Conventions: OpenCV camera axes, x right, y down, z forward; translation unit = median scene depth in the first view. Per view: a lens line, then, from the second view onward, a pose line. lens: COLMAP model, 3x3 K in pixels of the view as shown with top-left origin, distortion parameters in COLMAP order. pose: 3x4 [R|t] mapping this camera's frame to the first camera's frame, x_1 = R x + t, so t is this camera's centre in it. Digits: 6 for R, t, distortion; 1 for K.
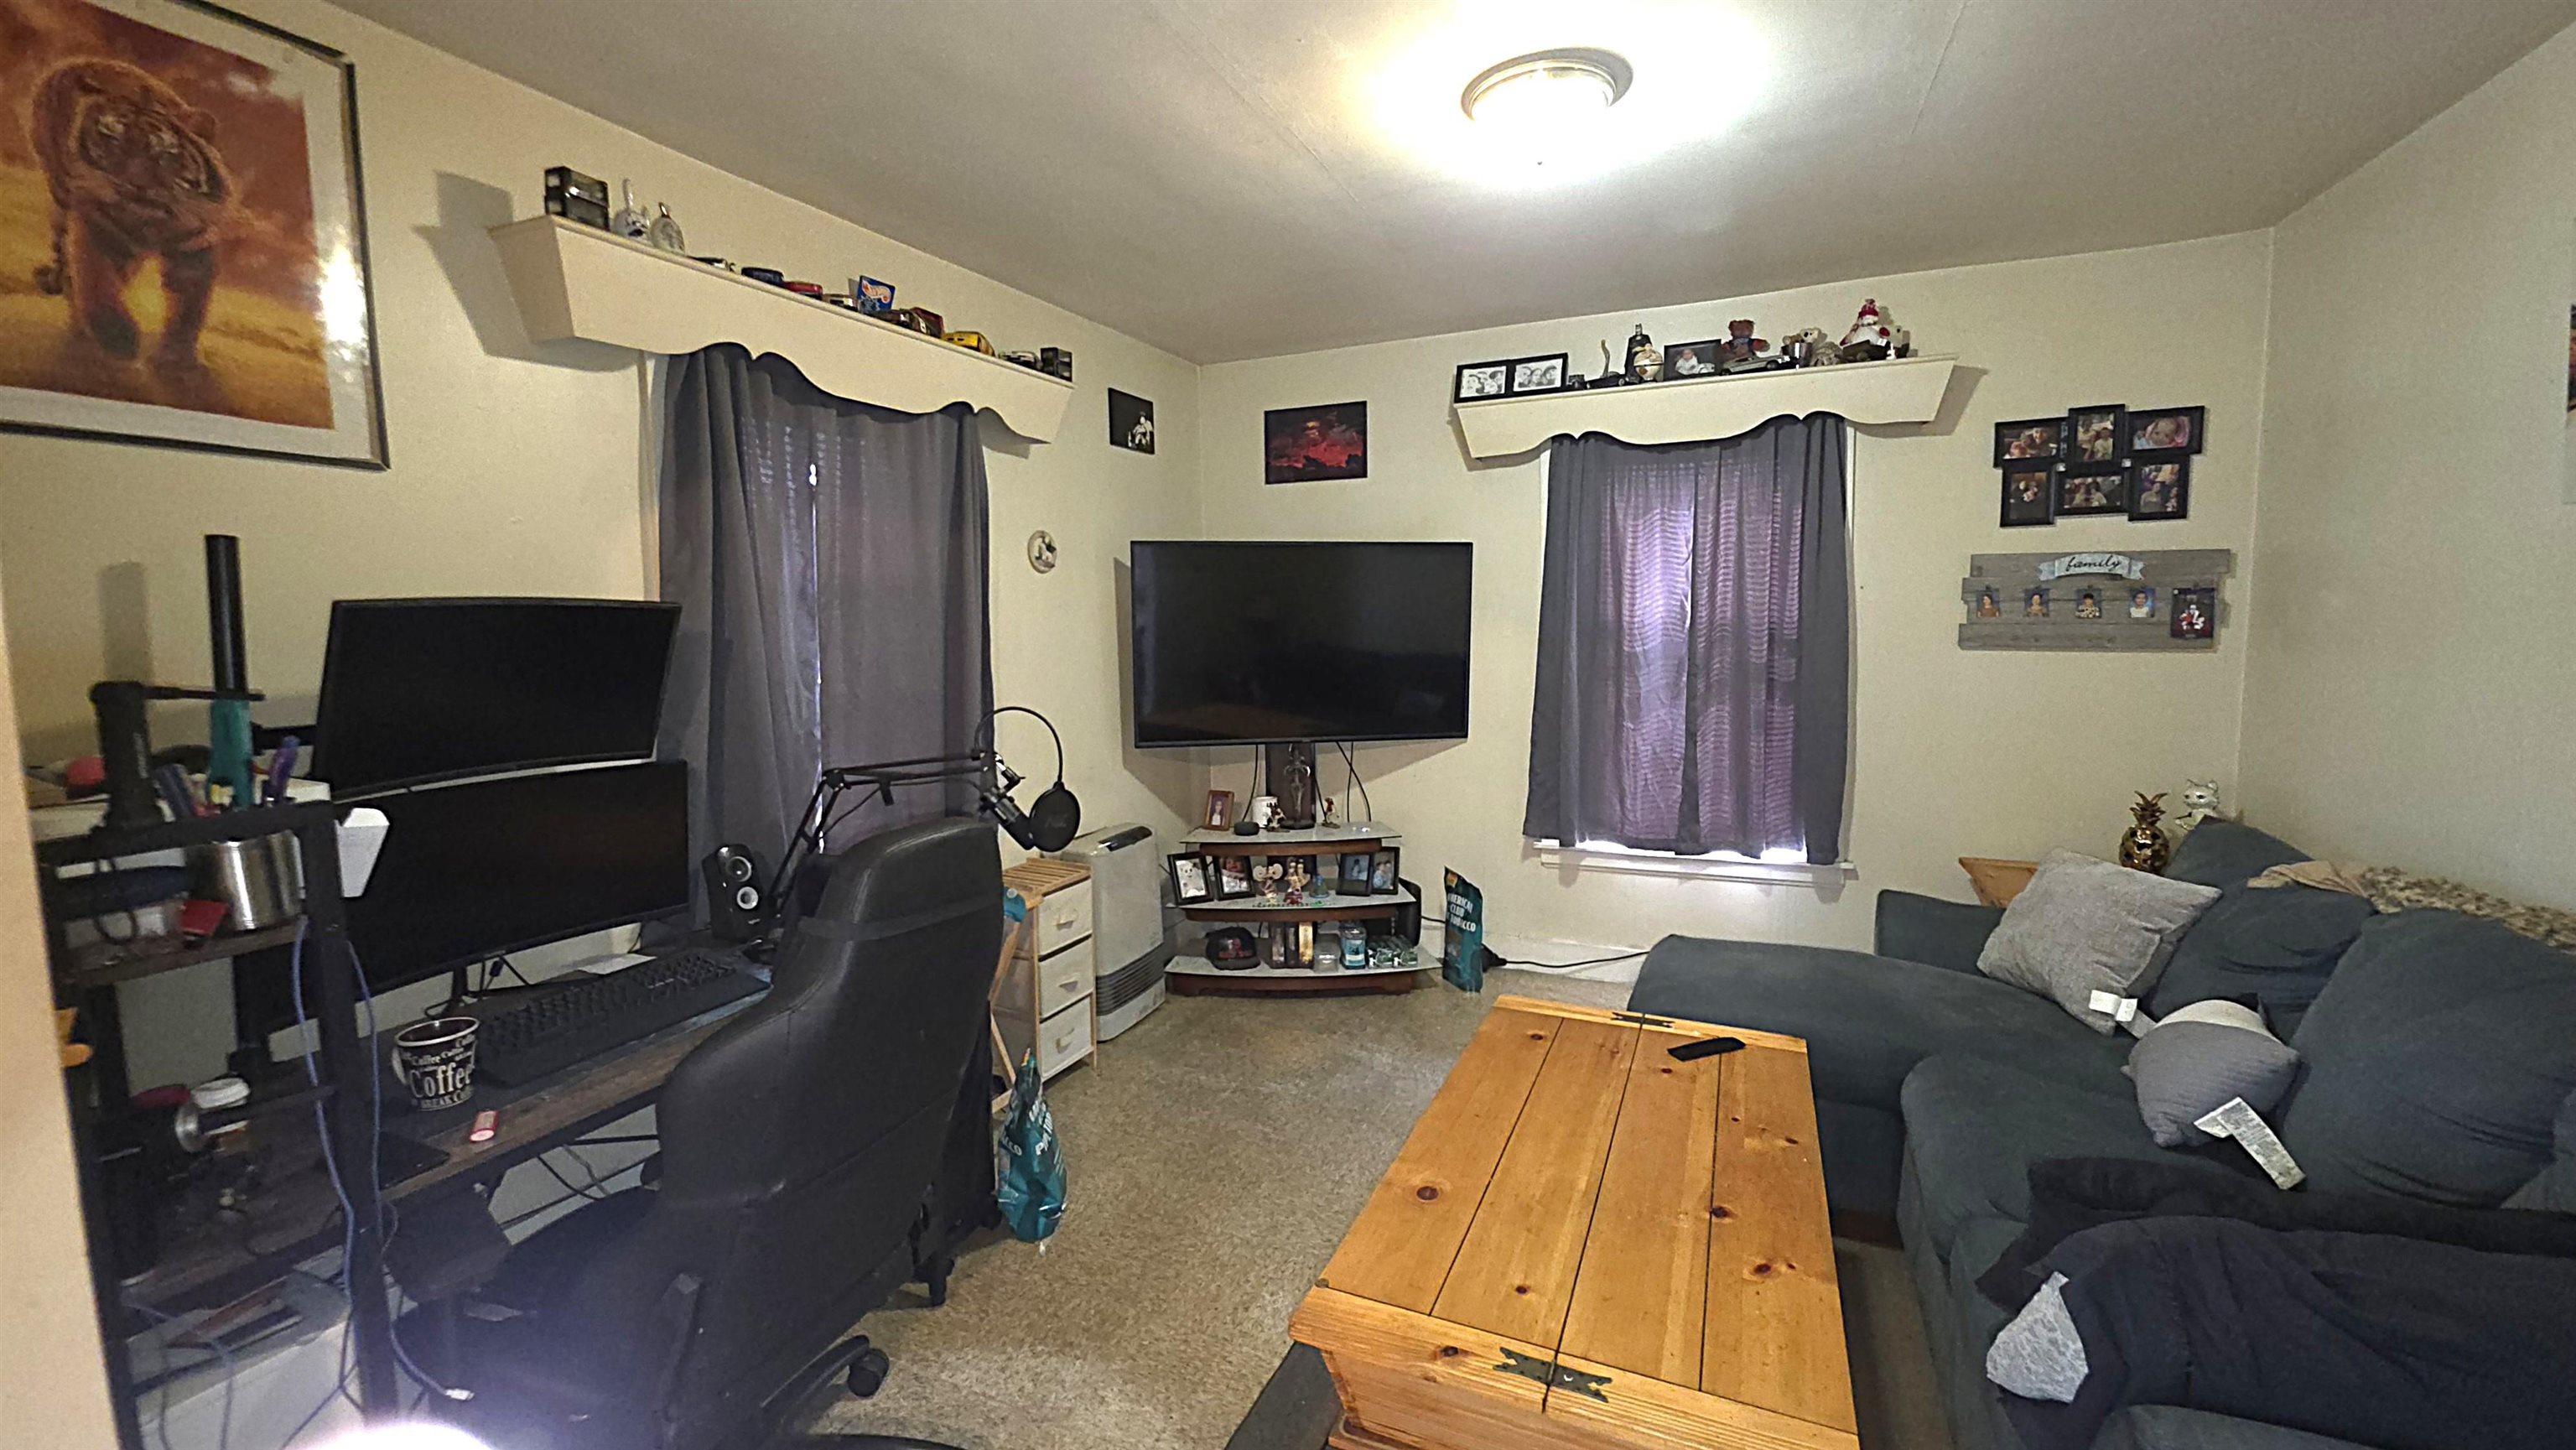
lens RADIAL K [[1018.0, 0, 1284.3], [0, 1018.0, 704.8], [0, 0, 1]] dist [0.004319, -0.004690]
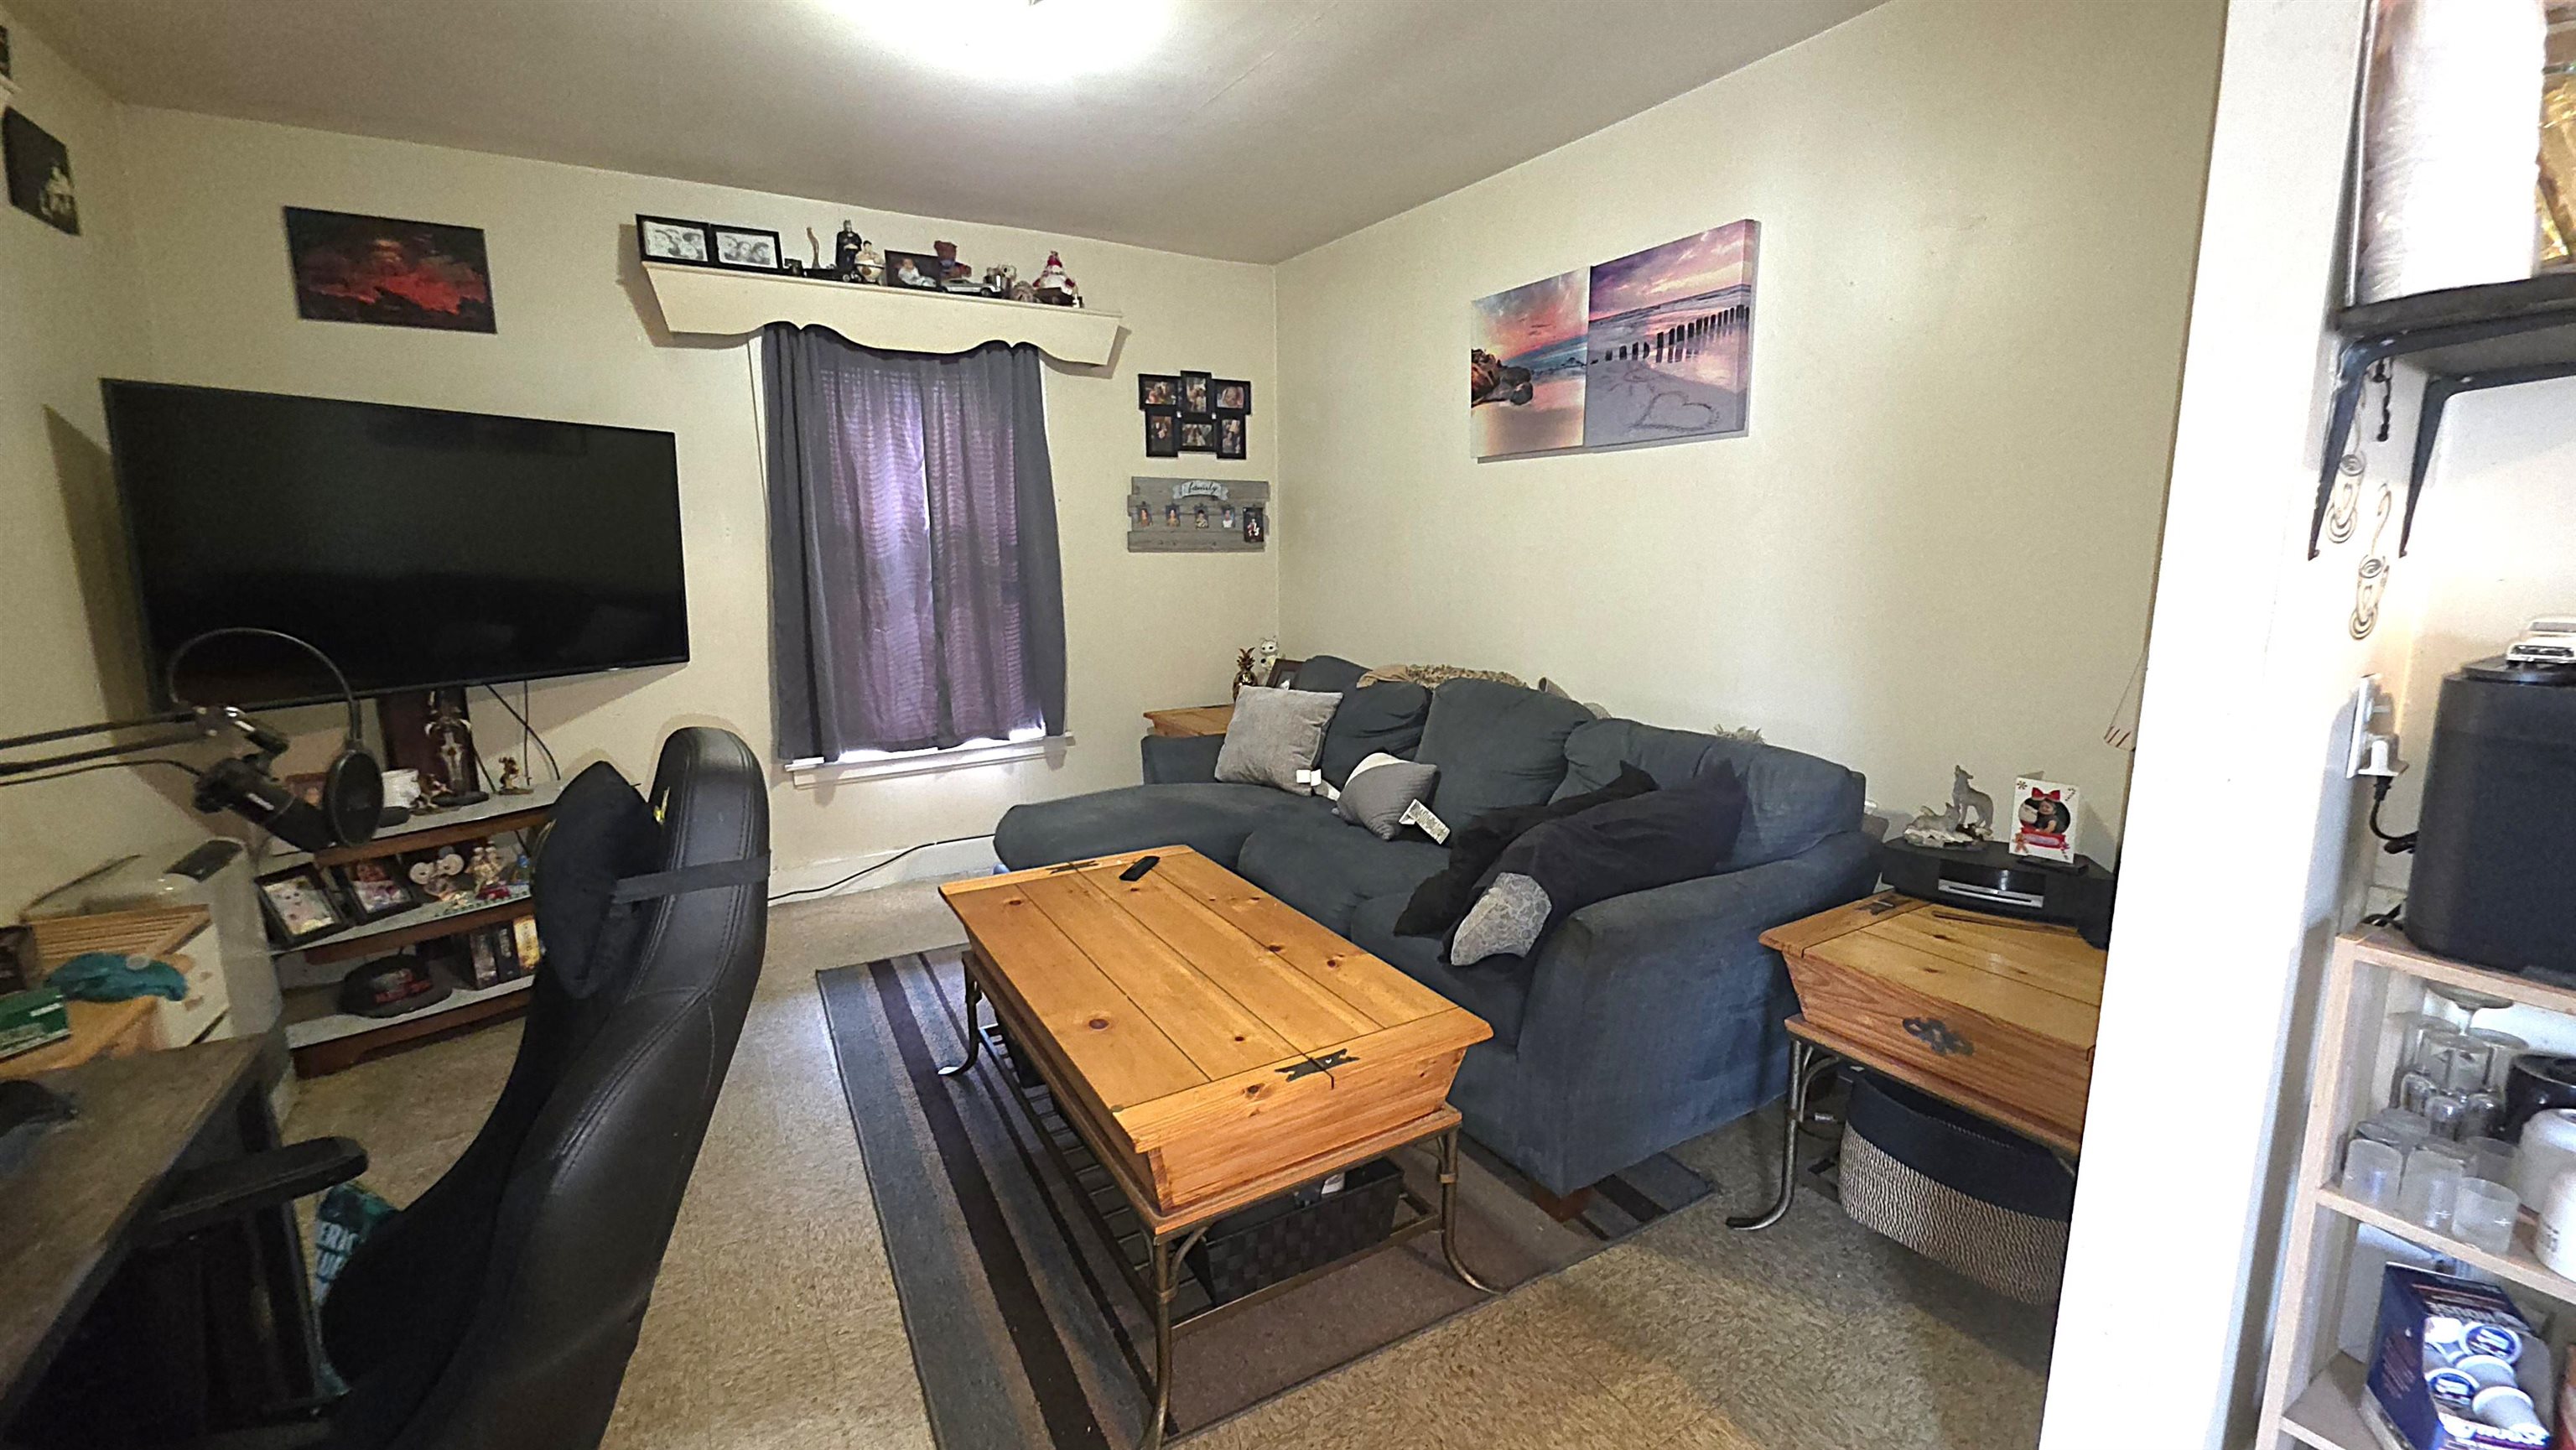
lens RADIAL K [[1018.0, 0, 1284.3], [0, 1018.0, 704.8], [0, 0, 1]] dist [0.004319, -0.004690]
pose [[0.577437, -0.124090, 0.806950, -0.271404], [0.071913, 0.992271, 0.101129, 0.020437], [-0.813262, -0.000366, 0.581898, 0.094489]]
